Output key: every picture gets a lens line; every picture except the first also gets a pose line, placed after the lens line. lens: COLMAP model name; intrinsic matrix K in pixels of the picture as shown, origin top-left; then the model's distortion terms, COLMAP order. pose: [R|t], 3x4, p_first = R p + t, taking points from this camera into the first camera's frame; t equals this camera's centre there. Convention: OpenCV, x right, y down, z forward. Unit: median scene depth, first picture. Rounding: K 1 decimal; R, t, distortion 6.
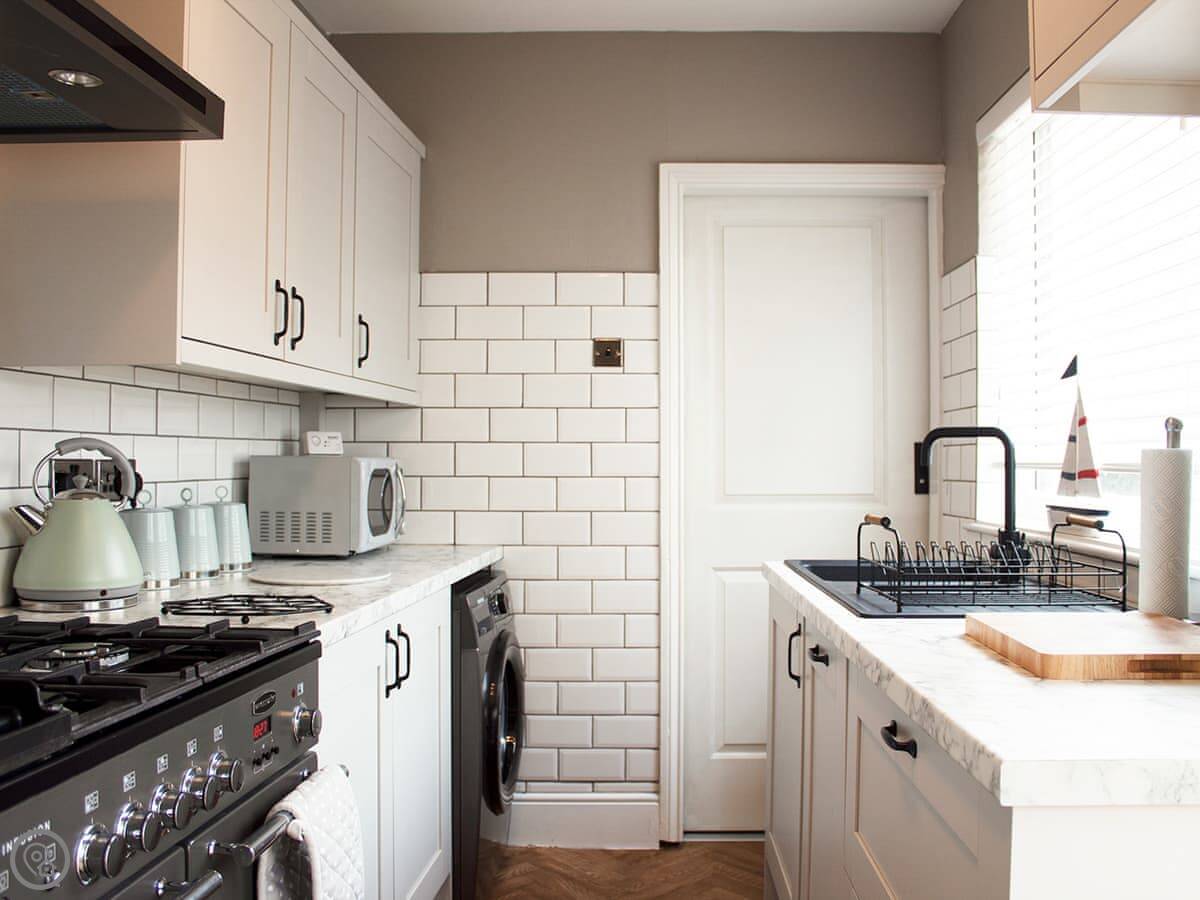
lens RADIAL K [[1200.2, 0, 600.0], [0, 1200.2, 450.0], [0, 0, 1]] dist [-0.152288, 0.146112]
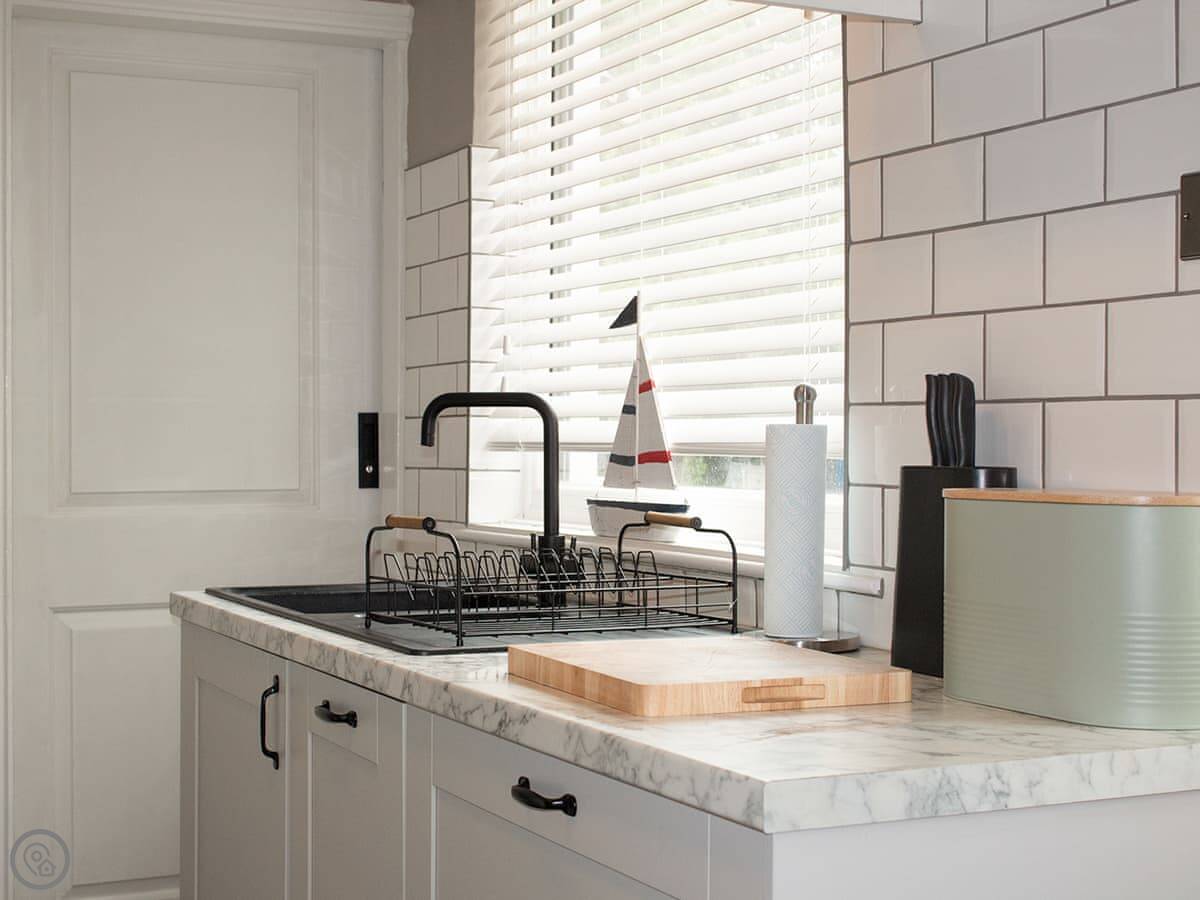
lens RADIAL K [[2003.3, 0, 600.0], [0, 2003.3, 450.0], [0, 0, 1]] dist [-0.014281, -0.062885]
pose [[0.892060, -0.004608, 0.451893, -0.189215], [-0.001986, 0.999898, 0.014117, -0.001979], [-0.451912, -0.013490, 0.891960, -0.119489]]
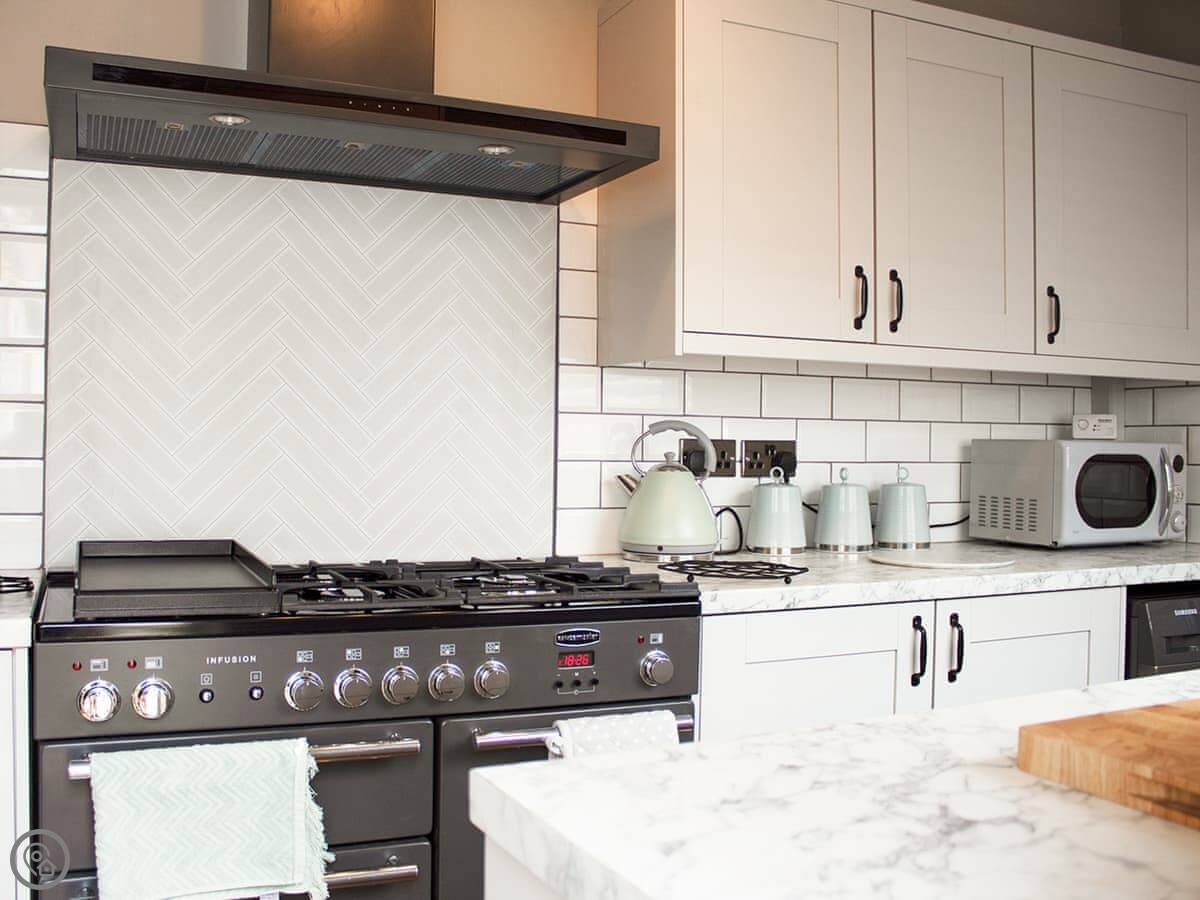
lens RADIAL K [[1200.2, 0, 600.0], [0, 1200.2, 450.0], [0, 0, 1]] dist [-0.152288, 0.146112]
pose [[0.432935, 0.001679, -0.901424, 0.557708], [-0.003056, 0.999995, 0.000395, 0.017056], [0.901420, 0.002584, 0.432938, 0.342129]]
